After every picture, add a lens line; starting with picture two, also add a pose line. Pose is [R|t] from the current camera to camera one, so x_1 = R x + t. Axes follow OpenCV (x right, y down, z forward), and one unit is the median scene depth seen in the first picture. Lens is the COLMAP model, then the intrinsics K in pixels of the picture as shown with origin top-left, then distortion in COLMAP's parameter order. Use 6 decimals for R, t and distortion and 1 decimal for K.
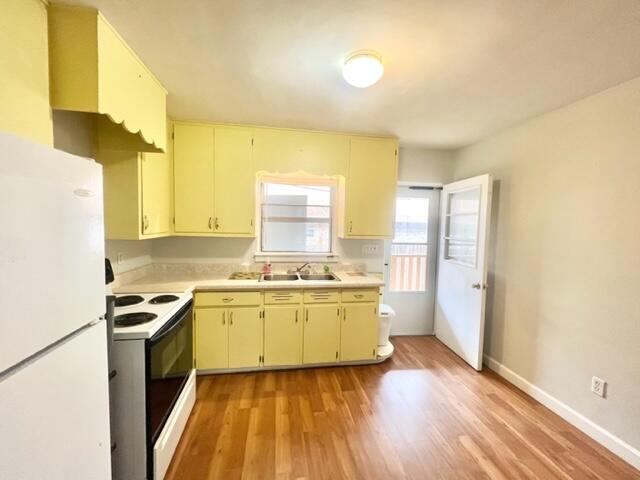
lens RADIAL K [[262.2, 0, 321.0], [0, 262.2, 237.1], [0, 0, 1]] dist [-0.016290, 0.000029]
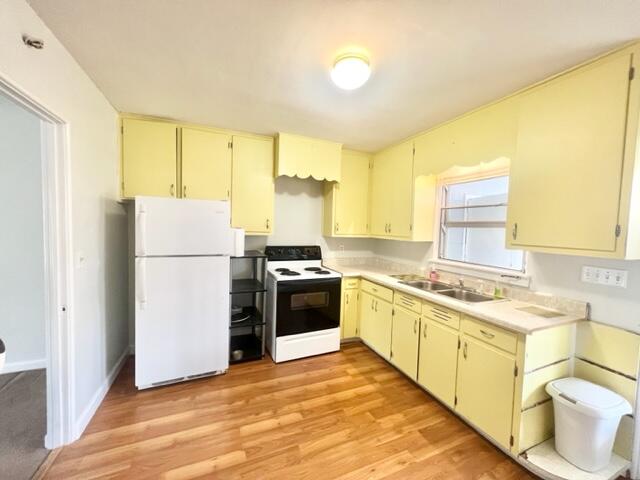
lens RADIAL K [[260.1, 0, 318.3], [0, 260.1, 238.6], [0, 0, 1]] dist [-0.000456, 0.000071]
pose [[0.224129, 0.026671, -0.974194, 0.740996], [-0.076631, 0.997013, 0.009665, 0.009183], [0.971542, 0.072487, 0.225503, 0.443487]]
